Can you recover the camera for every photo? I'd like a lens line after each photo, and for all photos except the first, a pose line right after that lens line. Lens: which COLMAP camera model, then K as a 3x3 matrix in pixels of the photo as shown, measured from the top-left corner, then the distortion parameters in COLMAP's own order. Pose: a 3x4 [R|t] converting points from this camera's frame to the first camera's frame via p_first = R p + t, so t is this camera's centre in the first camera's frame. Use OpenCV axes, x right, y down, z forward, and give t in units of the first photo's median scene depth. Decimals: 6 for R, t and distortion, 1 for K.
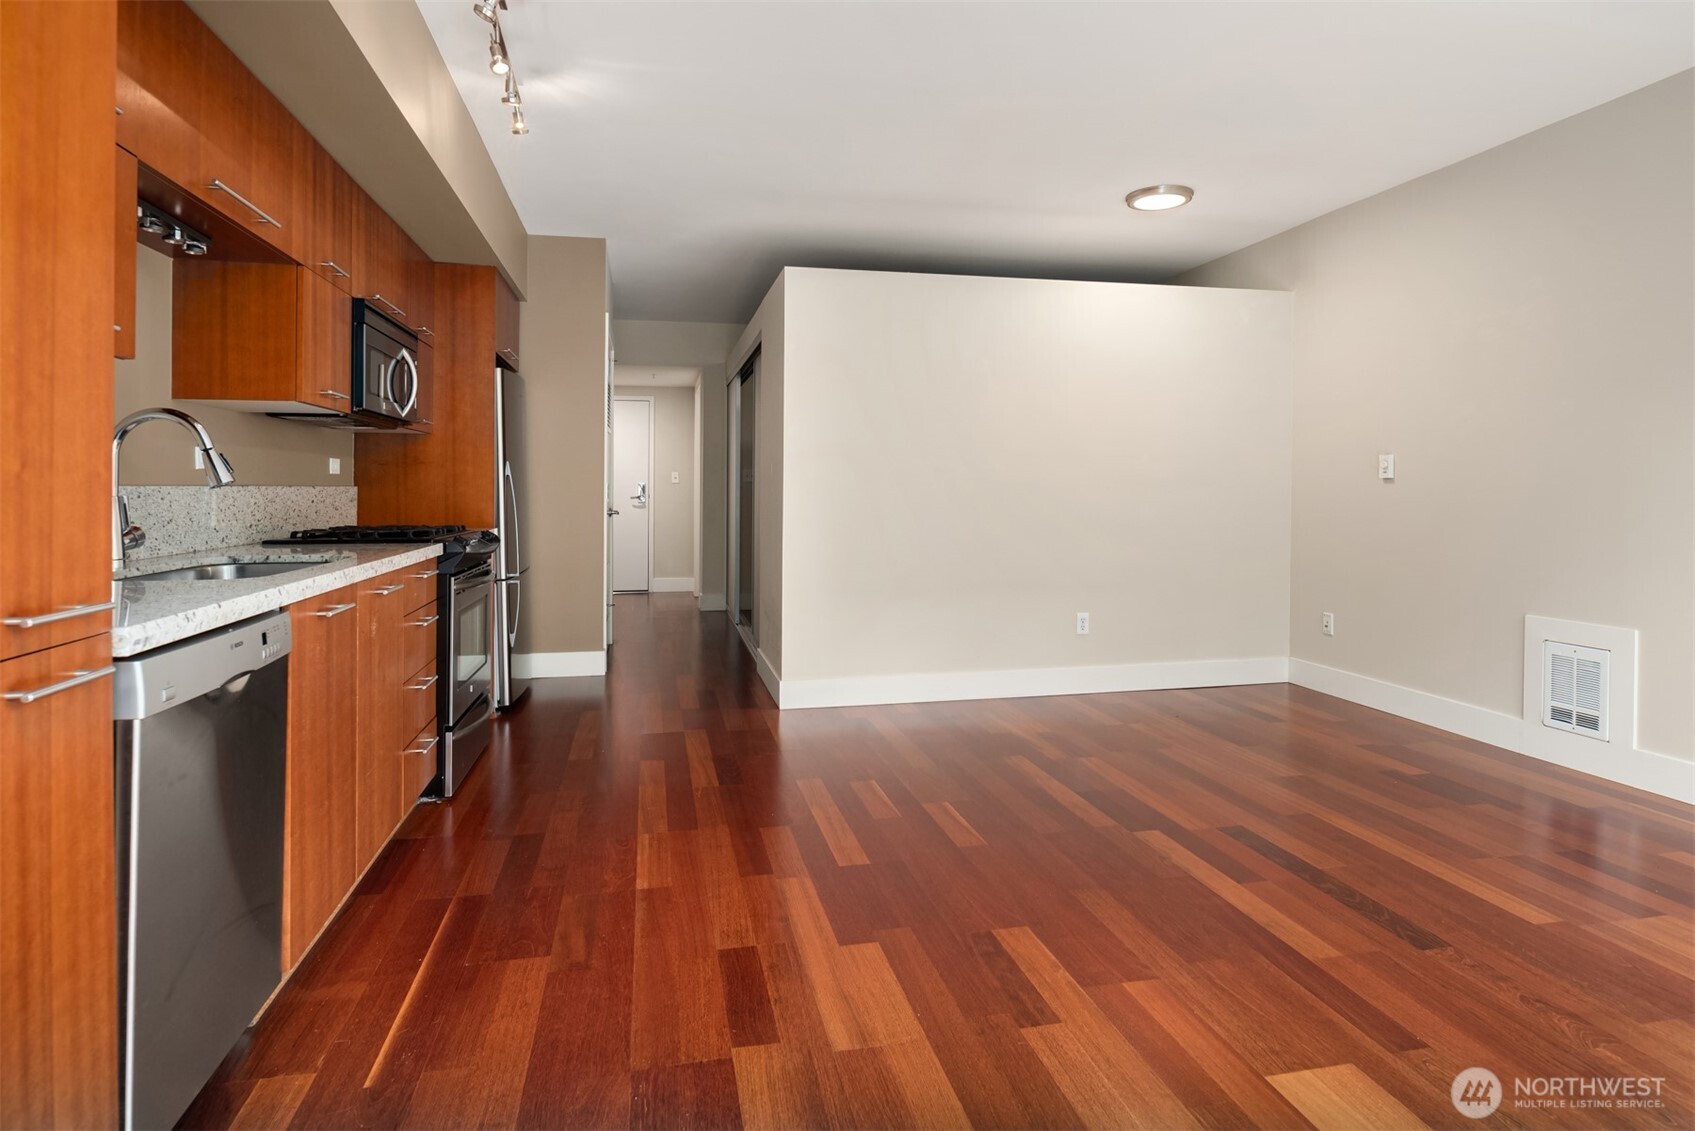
lens RADIAL K [[918.2, 0, 845.9], [0, 918.2, 572.0], [0, 0, 1]] dist [-0.005244, -0.003818]
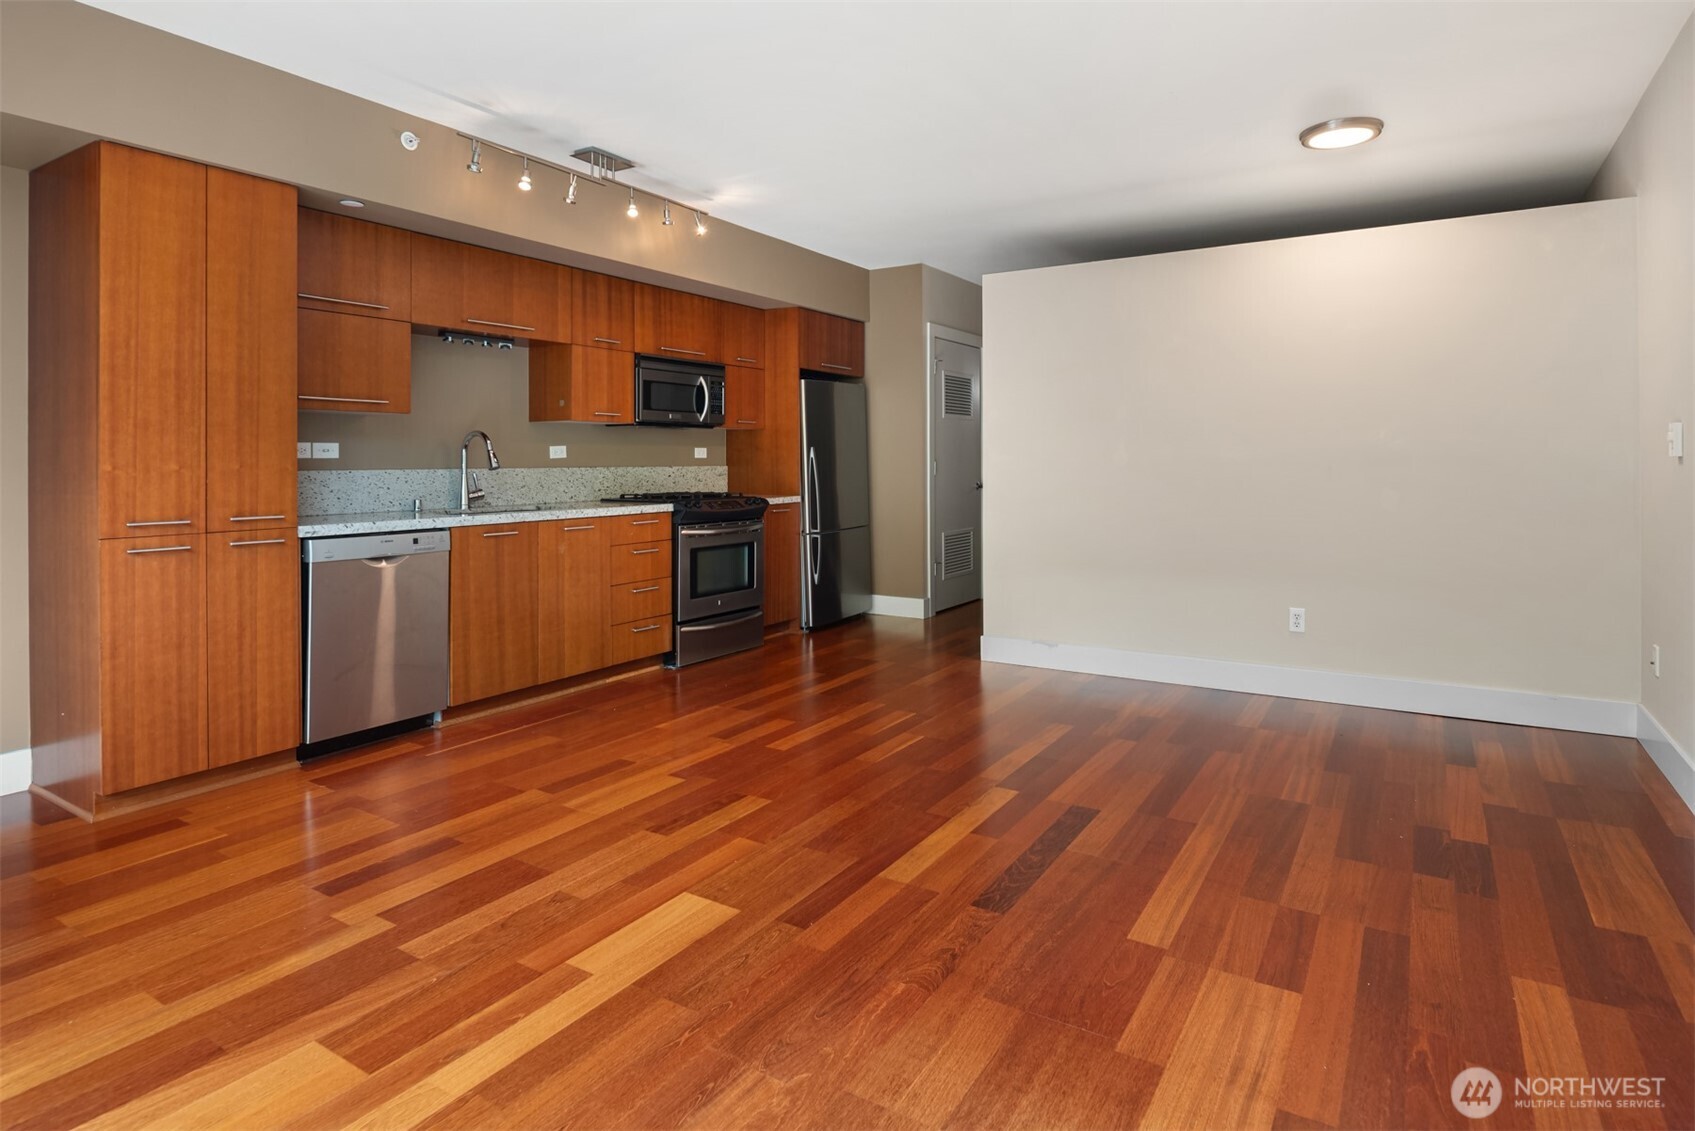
lens RADIAL K [[918.2, 0, 843.5], [0, 918.2, 560.7], [0, 0, 1]] dist [-0.005244, -0.003818]
pose [[0.712756, 0.074156, -0.697481, 1.029245], [-0.061079, 0.997180, 0.043604, -0.024196], [0.698748, 0.011522, 0.715276, 0.096665]]
